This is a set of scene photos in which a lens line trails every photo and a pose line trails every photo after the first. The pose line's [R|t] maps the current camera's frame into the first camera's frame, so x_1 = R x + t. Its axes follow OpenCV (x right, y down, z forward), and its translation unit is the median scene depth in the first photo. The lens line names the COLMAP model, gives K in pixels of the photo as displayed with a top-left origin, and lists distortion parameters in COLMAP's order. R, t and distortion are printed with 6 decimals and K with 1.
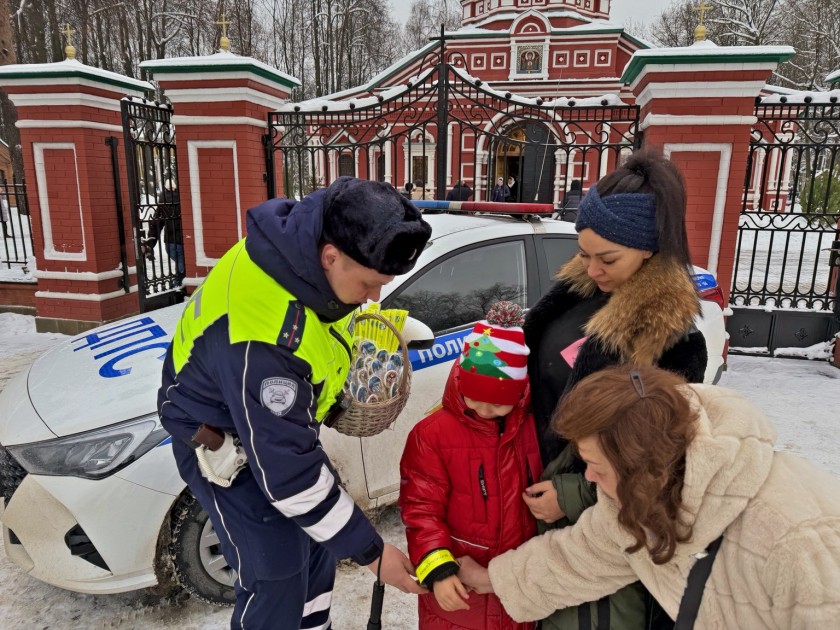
lens RADIAL K [[589.0, 0, 426.2], [0, 589.0, 321.0], [0, 0, 1]] dist [0.030321, -0.049018]
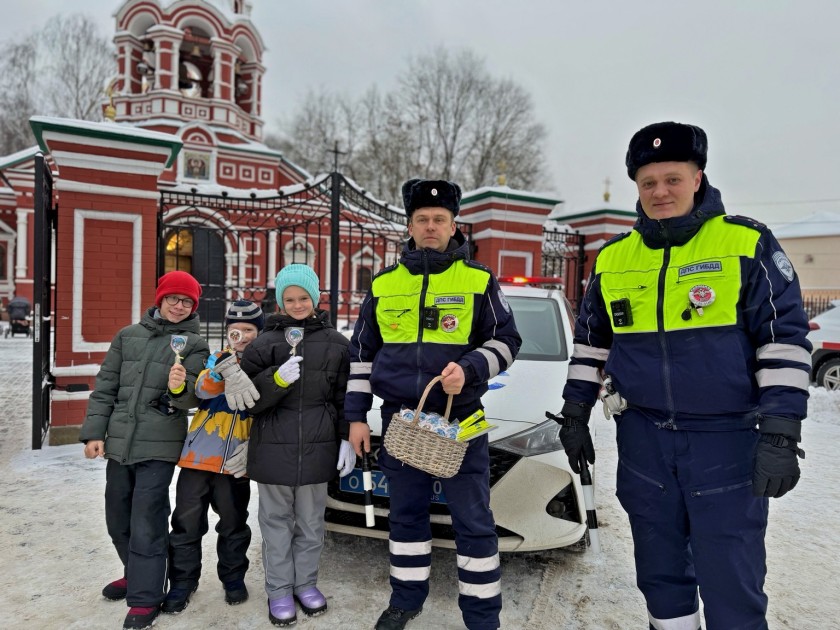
lens RADIAL K [[589.0, 0, 427.4], [0, 589.0, 319.0], [0, 0, 1]] dist [0.030321, -0.049018]
pose [[0.762286, -0.004935, 0.647222, -0.566900], [0.122463, 0.983008, -0.136739, 0.038098], [-0.635550, 0.183495, 0.749938, 0.043290]]
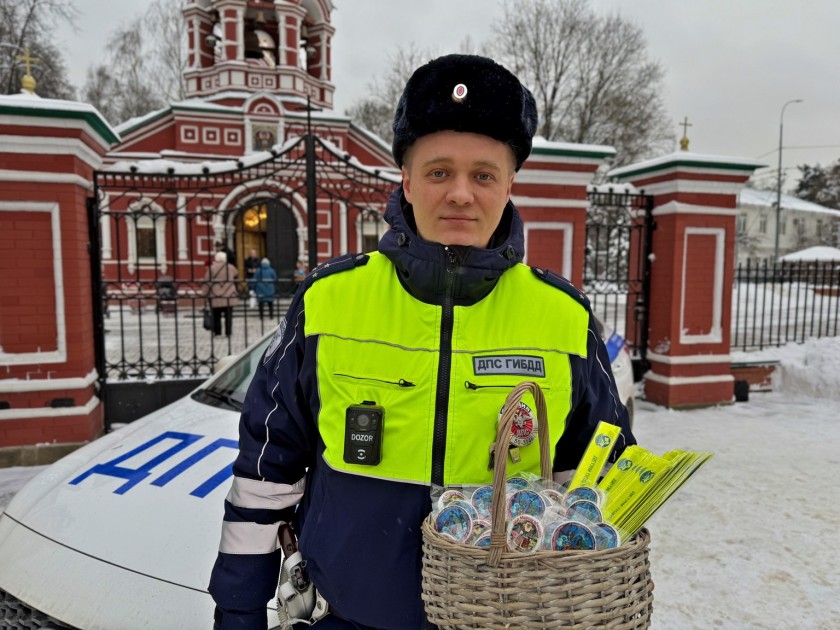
lens RADIAL K [[589.0, 0, 420.1], [0, 589.0, 322.0], [0, 0, 1]] dist [0.030321, -0.049018]
pose [[0.877007, -0.052209, 0.477632, -0.273922], [0.110595, 0.989322, -0.094929, -0.019650], [-0.467576, 0.136078, 0.873416, 0.107697]]
